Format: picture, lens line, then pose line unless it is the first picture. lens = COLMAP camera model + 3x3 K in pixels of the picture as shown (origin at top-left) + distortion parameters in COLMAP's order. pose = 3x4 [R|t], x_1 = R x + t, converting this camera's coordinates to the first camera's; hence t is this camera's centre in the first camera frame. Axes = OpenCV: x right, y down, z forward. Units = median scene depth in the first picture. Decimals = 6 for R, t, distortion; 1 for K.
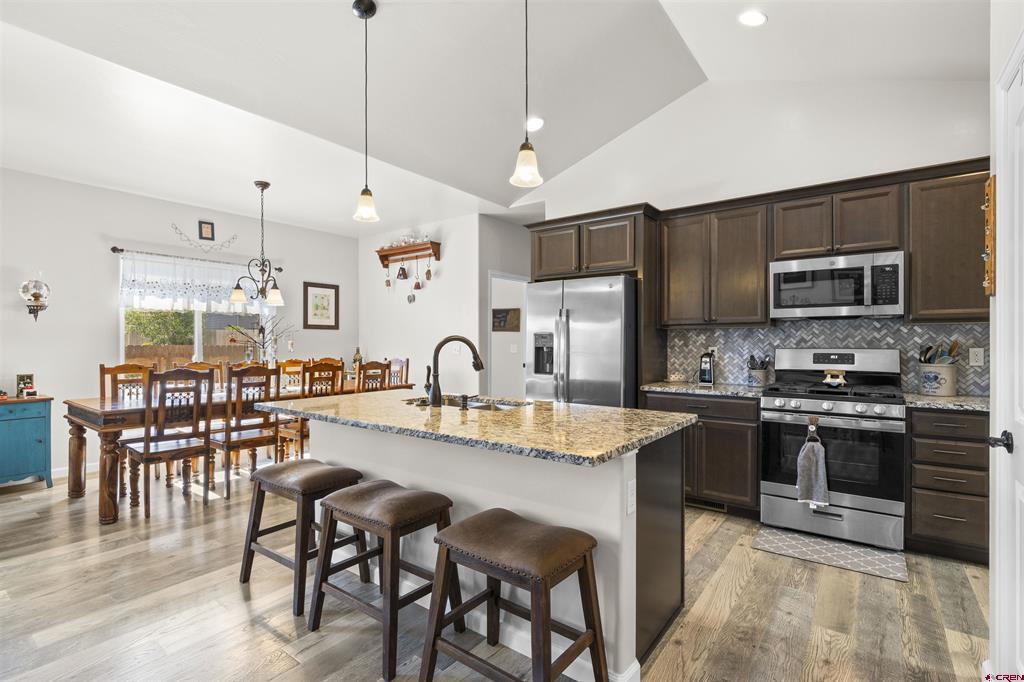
lens RADIAL K [[483.0, 0, 511.2], [0, 483.0, 344.6], [0, 0, 1]] dist [-0.002809, -0.000685]
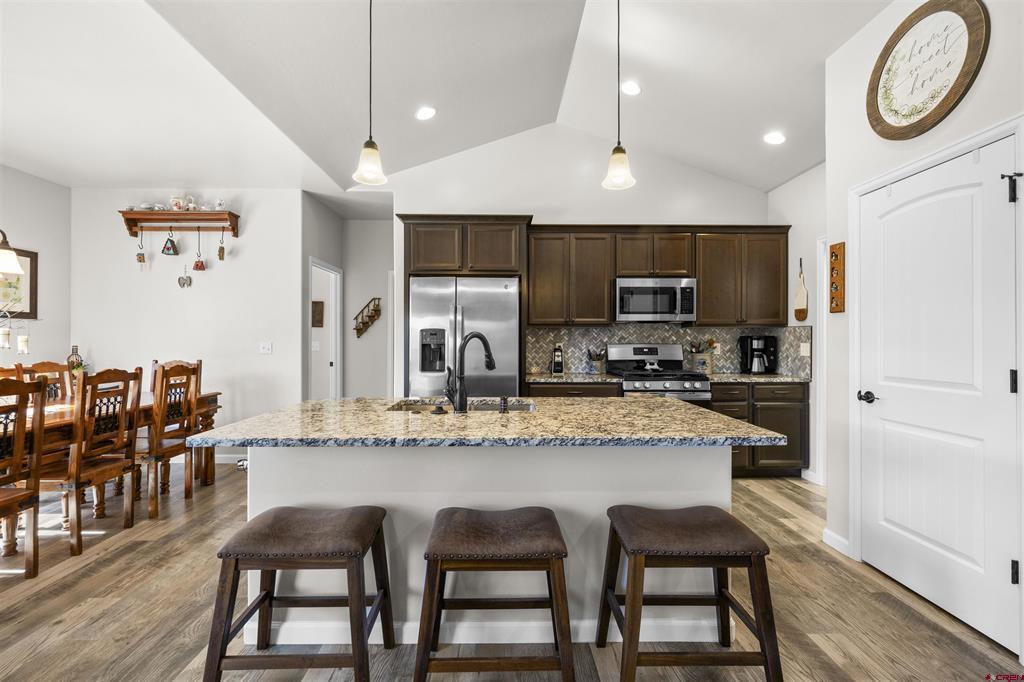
lens RADIAL K [[446.7, 0, 508.0], [0, 446.7, 339.8], [0, 0, 1]] dist [-0.002788, -0.000087]
pose [[0.789598, 0.000910, 0.613623, -0.378294], [0.000384, 0.999998, -0.001977, -0.001347], [-0.613624, 0.001797, 0.789596, 0.199613]]
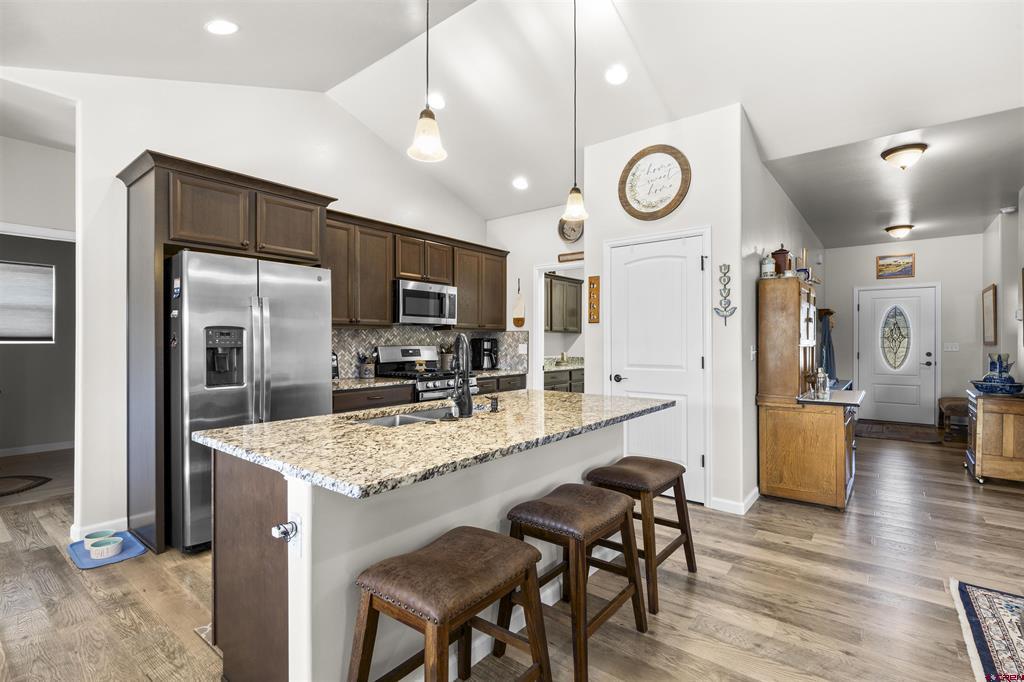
lens RADIAL K [[477.2, 0, 509.0], [0, 477.2, 342.3], [0, 0, 1]] dist [-0.006344, -0.001165]
pose [[0.031291, -0.000197, 0.999510, -0.638733], [0.002195, 0.999998, 0.000128, -0.001187], [-0.999508, 0.002190, 0.031291, 0.581060]]
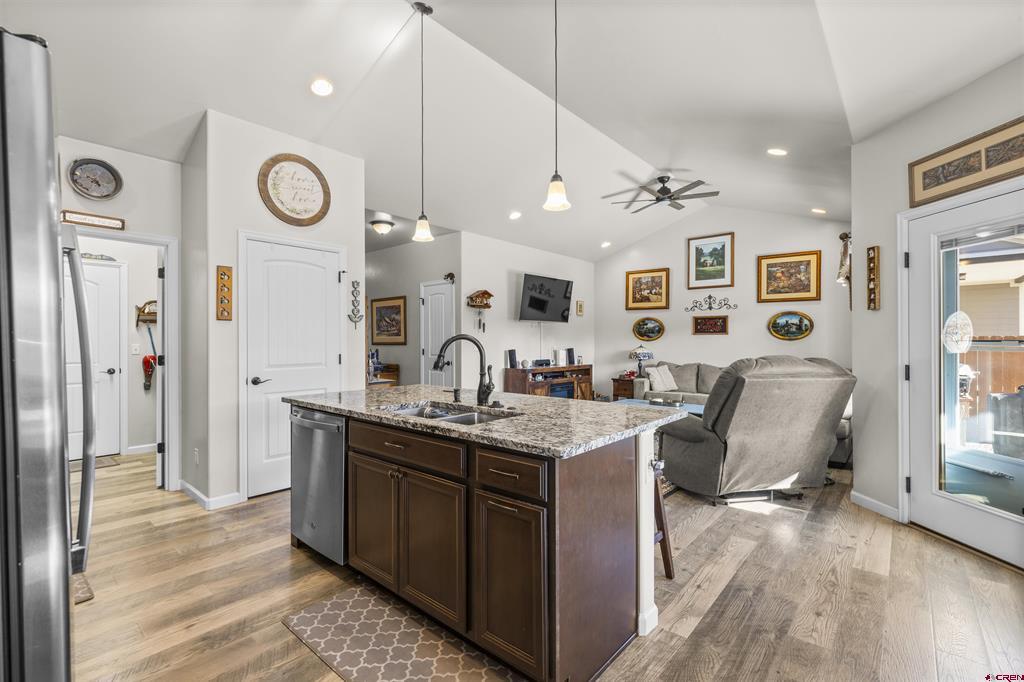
lens RADIAL K [[451.7, 0, 510.1], [0, 451.7, 341.0], [0, 0, 1]] dist [0.000019, -0.001380]
pose [[-0.997332, 0.002354, 0.072955, -0.184321], [0.002490, 0.999995, 0.001770, -0.003691], [-0.072951, 0.001947, -0.997334, 1.247759]]
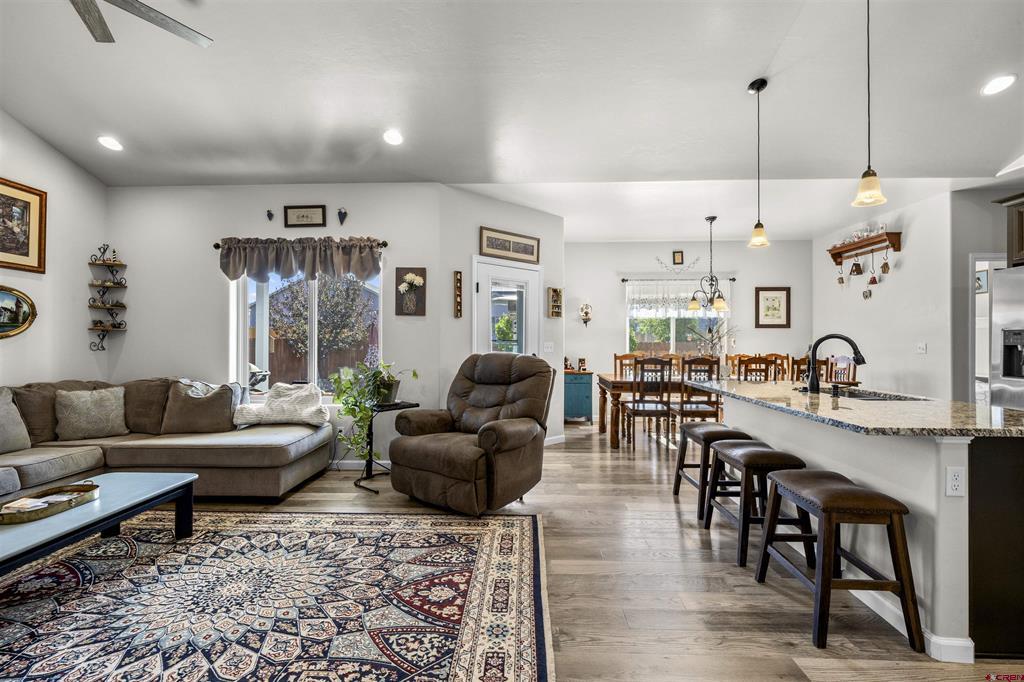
lens RADIAL K [[465.0, 0, 509.4], [0, 465.0, 338.2], [0, 0, 1]] dist [-0.000142, -0.000055]
pose [[0.570844, -0.004024, -0.821049, 0.235063], [-0.002445, 0.999975, -0.006601, 0.000725], [0.821055, 0.005776, 0.570820, -0.186553]]
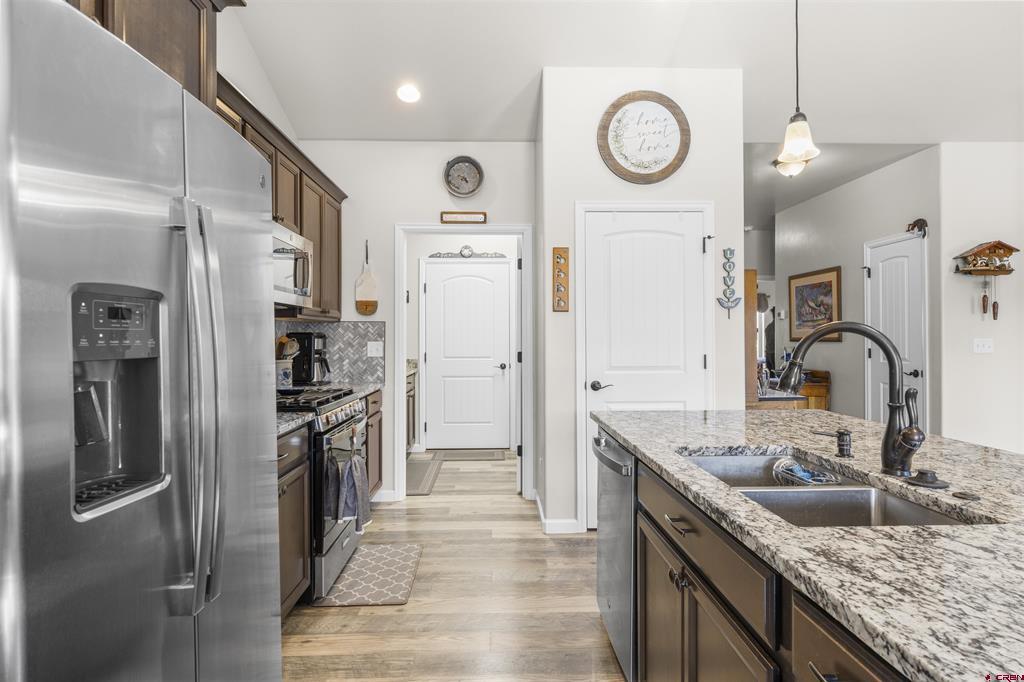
lens RADIAL K [[555.7, 0, 509.7], [0, 555.7, 335.3], [0, 0, 1]] dist [0.001009, -0.001217]
pose [[-0.625478, 0.005382, 0.780223, -0.223107], [0.005037, 0.999983, -0.002860, -0.003216], [-0.780226, 0.002141, -0.625495, 1.050449]]
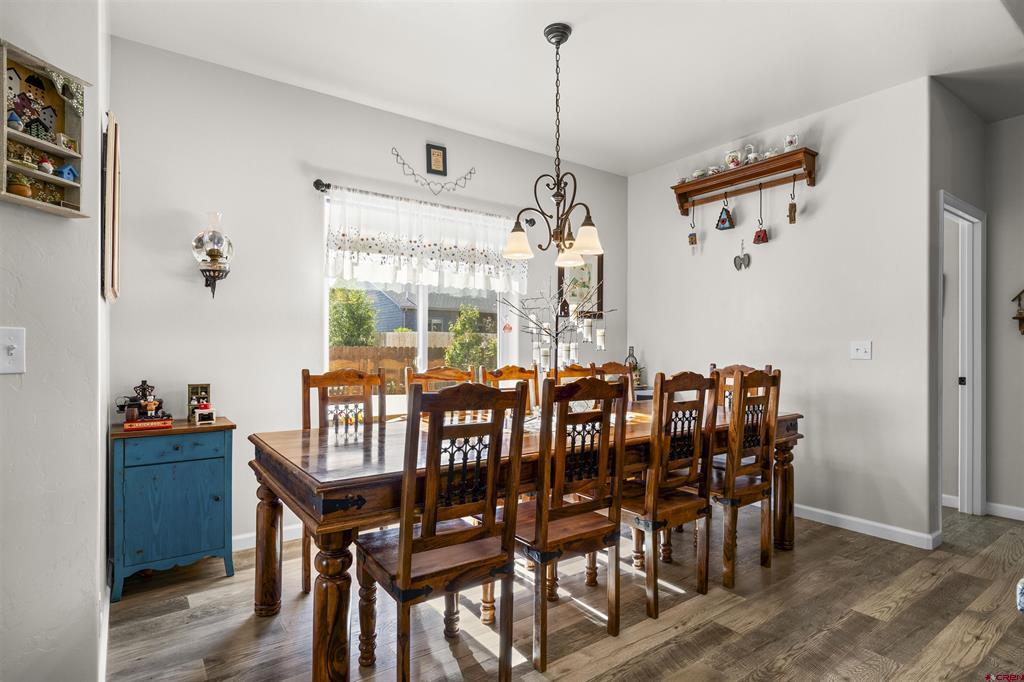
lens RADIAL K [[532.4, 0, 511.5], [0, 532.4, 346.7], [0, 0, 1]] dist [0.000070, -0.000385]
pose [[0.955880, 0.000772, -0.293758, -0.453538], [-0.002421, 0.999983, -0.005252, 0.017882], [0.293749, 0.005731, 0.955865, 0.494030]]
